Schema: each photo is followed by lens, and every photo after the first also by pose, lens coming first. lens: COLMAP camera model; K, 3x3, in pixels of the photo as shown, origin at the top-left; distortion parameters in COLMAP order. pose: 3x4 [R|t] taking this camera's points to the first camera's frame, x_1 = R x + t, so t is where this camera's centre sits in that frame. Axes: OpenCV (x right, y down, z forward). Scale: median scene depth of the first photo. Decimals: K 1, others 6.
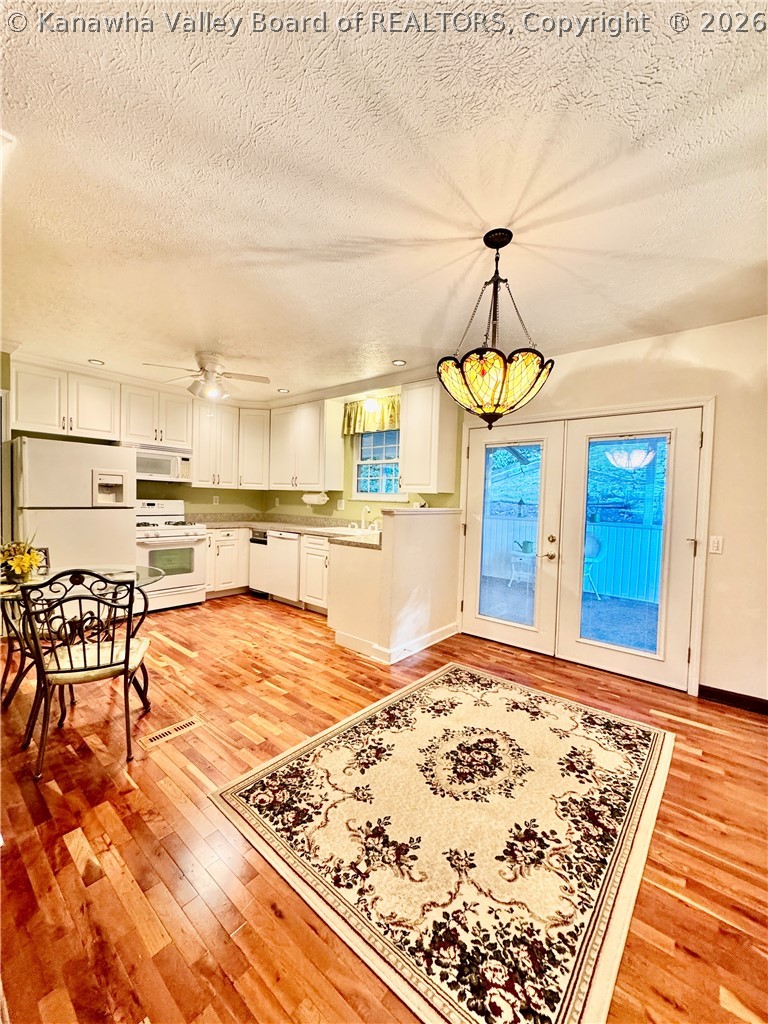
lens RADIAL K [[409.4, 0, 386.2], [0, 409.4, 513.6], [0, 0, 1]] dist [-0.004141, 0.000439]
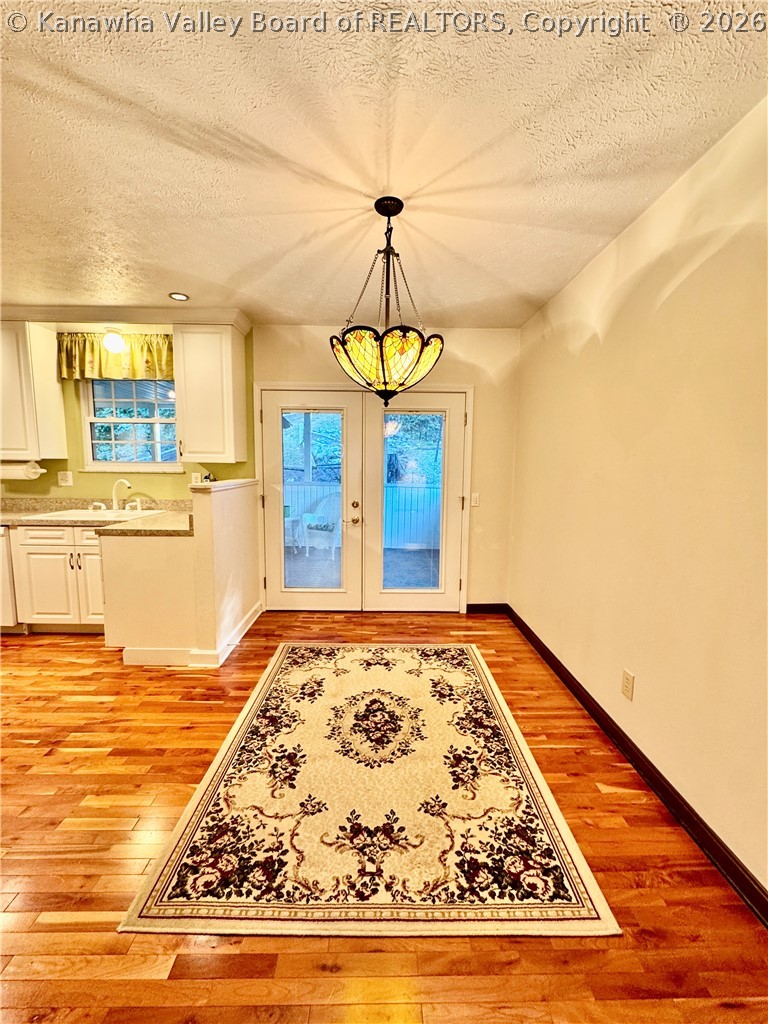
lens RADIAL K [[423.0, 0, 387.3], [0, 423.0, 513.6], [0, 0, 1]] dist [-0.003699, -0.000276]
pose [[0.756979, -0.098192, 0.646019, -0.254764], [0.035062, 0.993324, 0.109897, -0.033948], [-0.652498, -0.060539, 0.755369, 0.114628]]
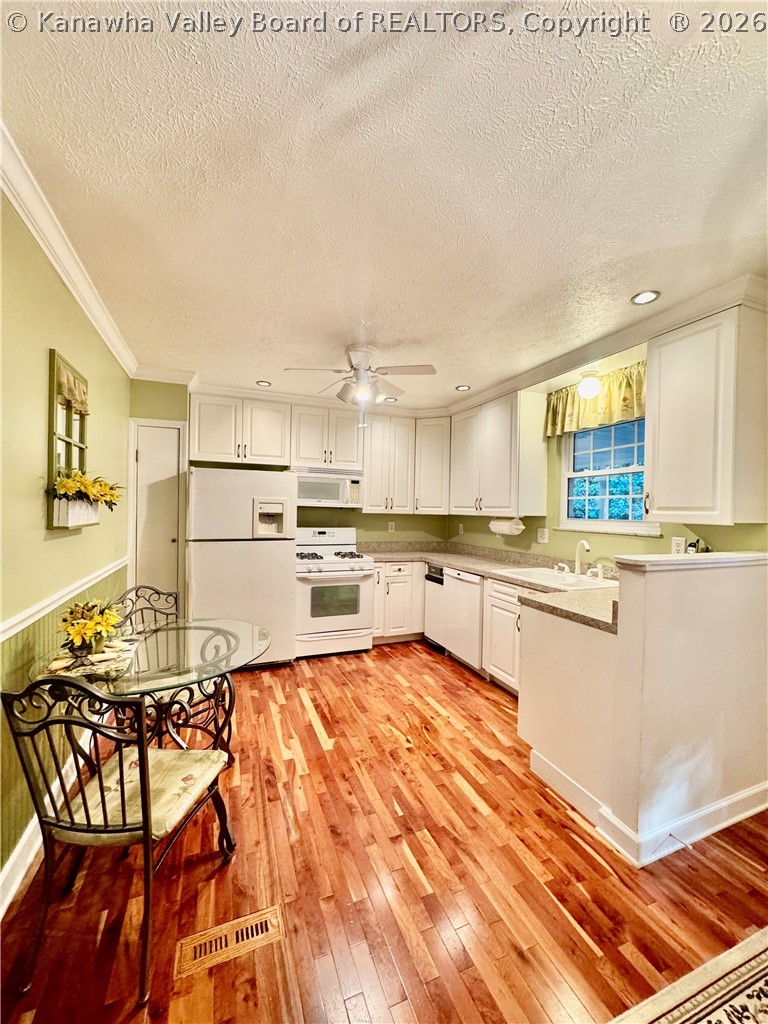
lens RADIAL K [[409.4, 0, 386.2], [0, 409.4, 513.6], [0, 0, 1]] dist [-0.004141, 0.000439]
pose [[0.882594, -0.009249, -0.470045, -0.025308], [-0.010091, 0.999204, -0.038608, -0.045258], [0.470027, 0.038818, 0.881798, 0.372701]]
